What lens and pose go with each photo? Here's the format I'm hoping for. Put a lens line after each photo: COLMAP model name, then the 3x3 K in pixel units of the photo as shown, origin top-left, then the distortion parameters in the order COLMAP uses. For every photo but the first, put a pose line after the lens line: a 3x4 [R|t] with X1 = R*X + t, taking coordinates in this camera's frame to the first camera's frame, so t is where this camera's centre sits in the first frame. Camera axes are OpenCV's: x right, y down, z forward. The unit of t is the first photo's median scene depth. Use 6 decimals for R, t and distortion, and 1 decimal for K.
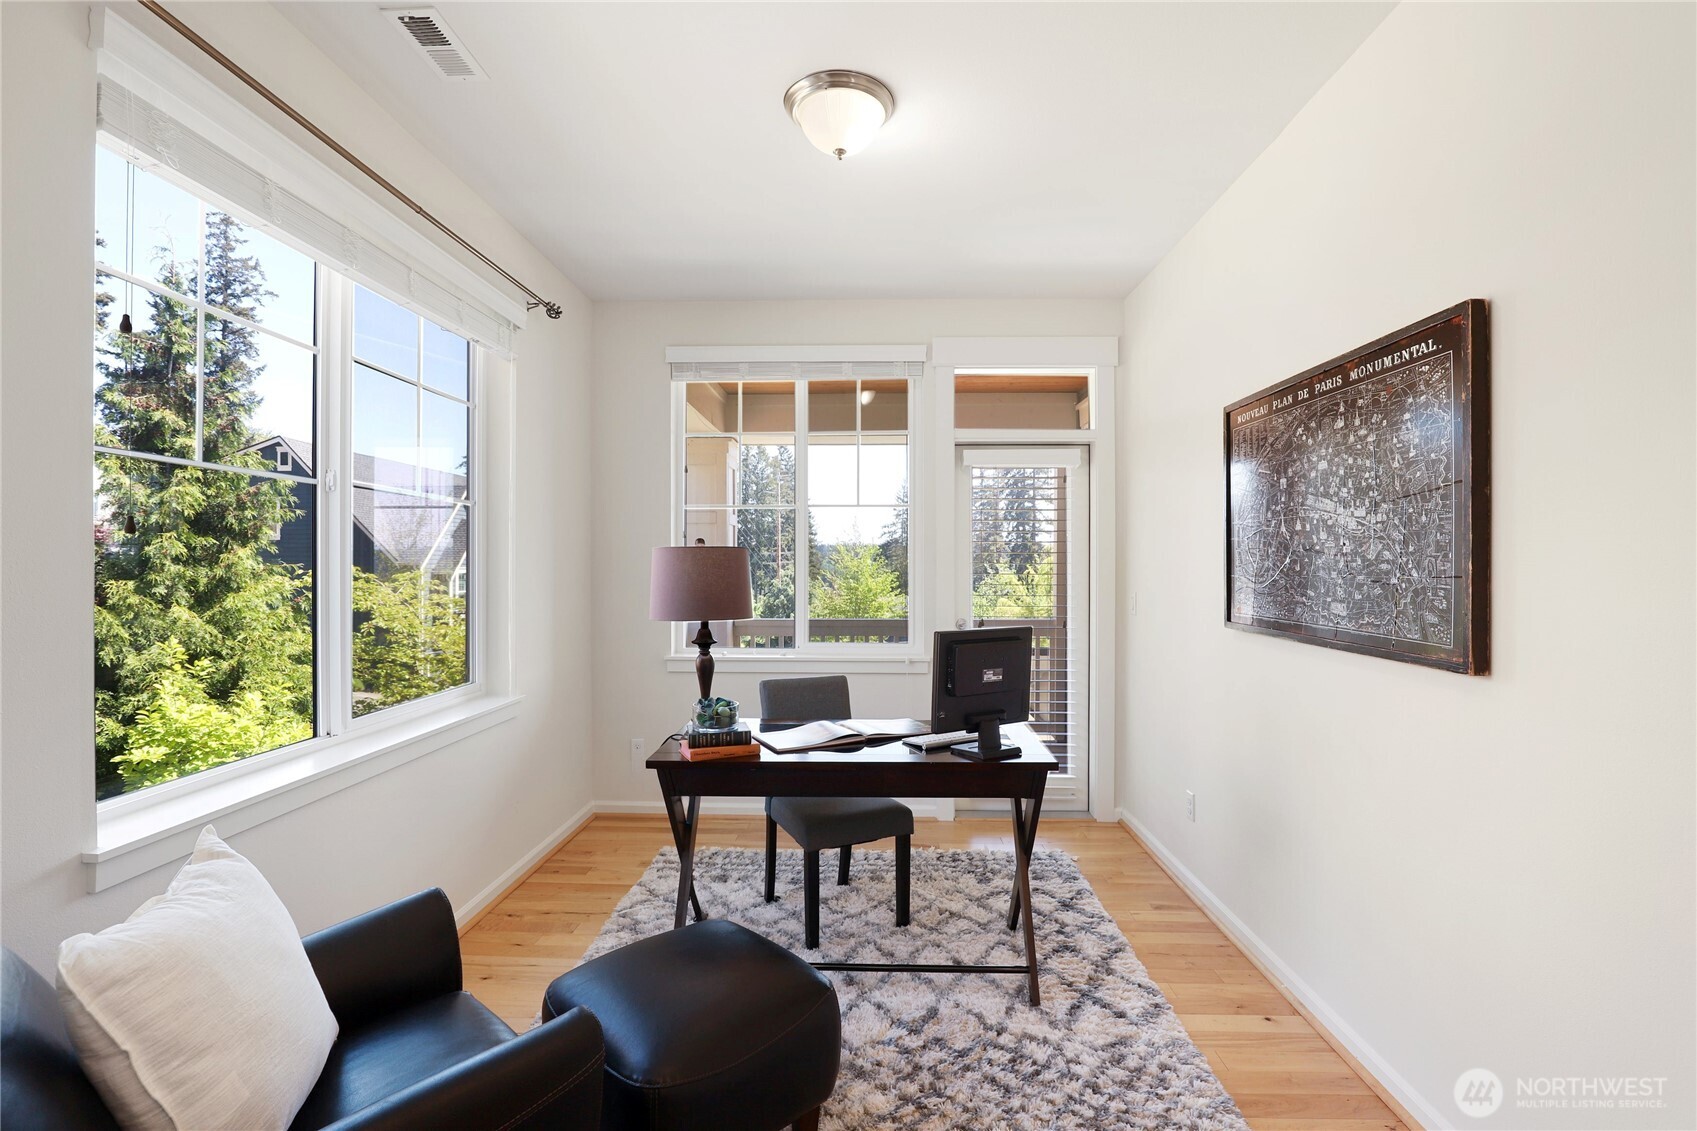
lens RADIAL K [[774.9, 0, 858.5], [0, 774.9, 566.7], [0, 0, 1]] dist [-0.036666, 0.007679]
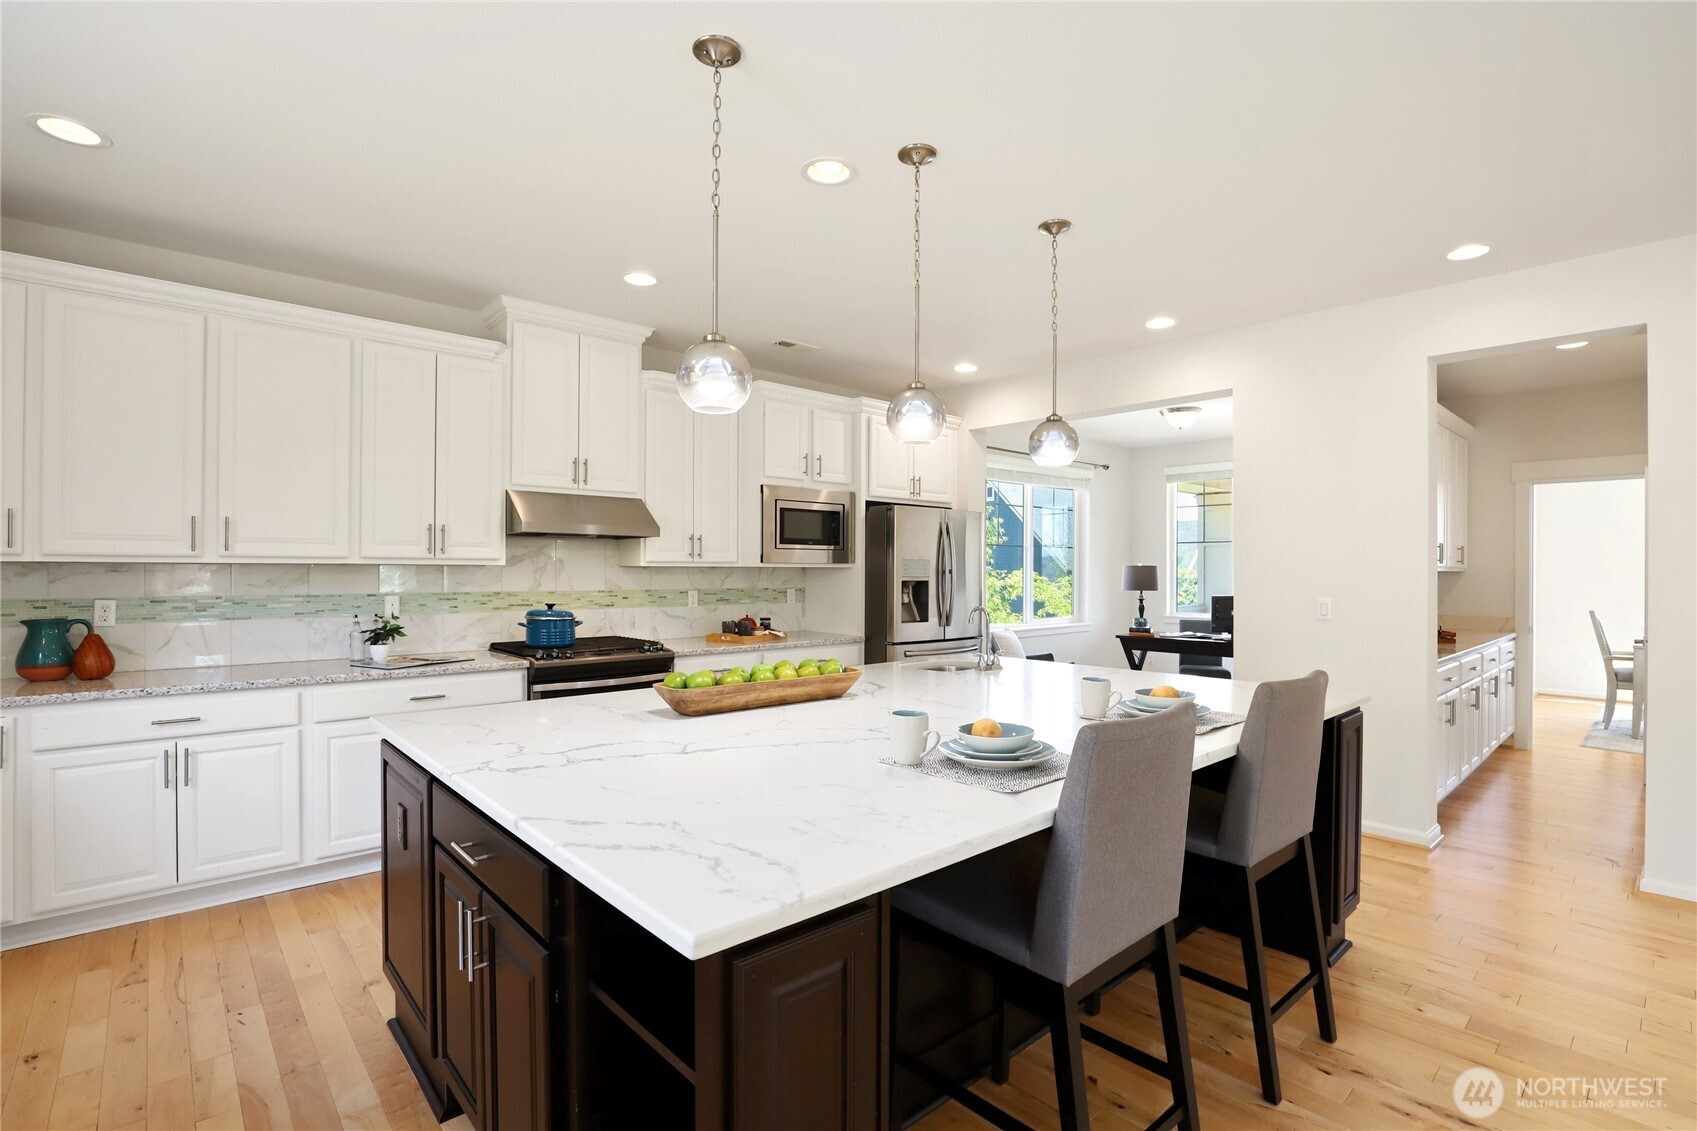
lens RADIAL K [[774.9, 0, 858.5], [0, 774.9, 566.7], [0, 0, 1]] dist [-0.036666, 0.007679]
pose [[0.691765, -0.001658, -0.722121, 0.205220], [-0.003392, 0.999979, -0.005545, -0.000733], [0.722115, 0.006285, 0.691744, -0.311742]]
